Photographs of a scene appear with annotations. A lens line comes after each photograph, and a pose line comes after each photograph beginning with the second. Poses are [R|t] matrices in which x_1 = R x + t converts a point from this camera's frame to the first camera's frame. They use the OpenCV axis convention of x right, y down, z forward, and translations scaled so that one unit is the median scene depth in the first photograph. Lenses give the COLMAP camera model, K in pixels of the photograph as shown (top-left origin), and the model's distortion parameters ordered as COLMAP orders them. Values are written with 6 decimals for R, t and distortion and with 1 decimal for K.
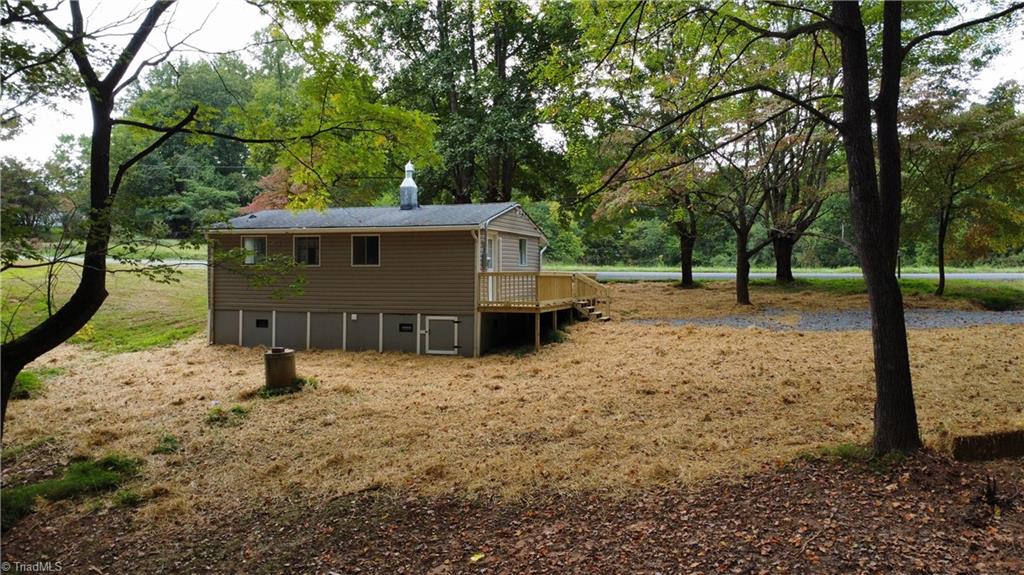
lens RADIAL K [[782.1, 0, 512.0], [0, 782.1, 287.5], [0, 0, 1]] dist [-0.001923, -0.000871]
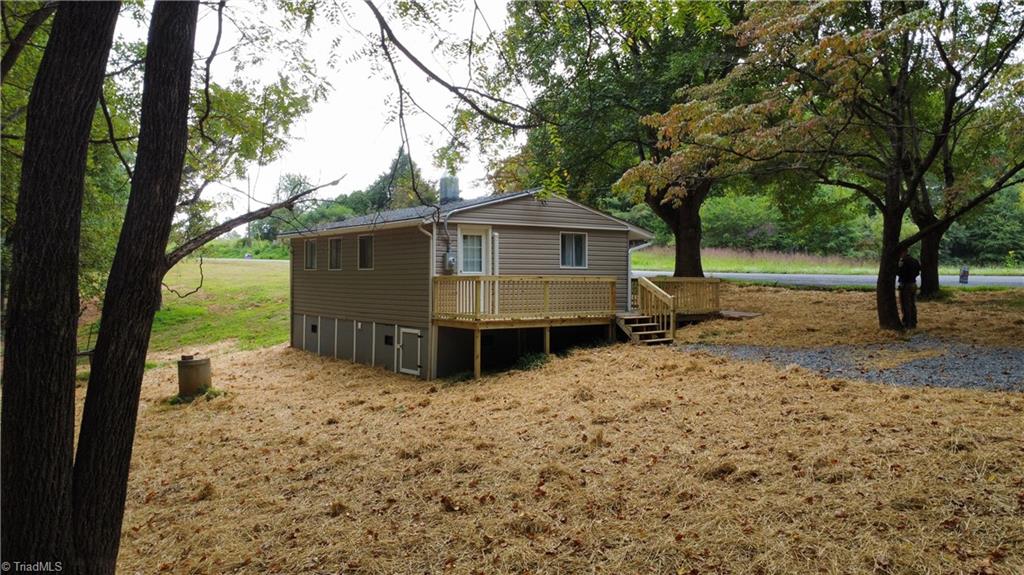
lens RADIAL K [[782.1, 0, 512.0], [0, 782.1, 287.5], [0, 0, 1]] dist [-0.001923, -0.000871]
pose [[0.779291, 0.007205, -0.626621, 0.517768], [-0.008926, 0.999960, 0.000397, -0.009070], [0.626599, 0.005284, 0.779324, 0.405154]]
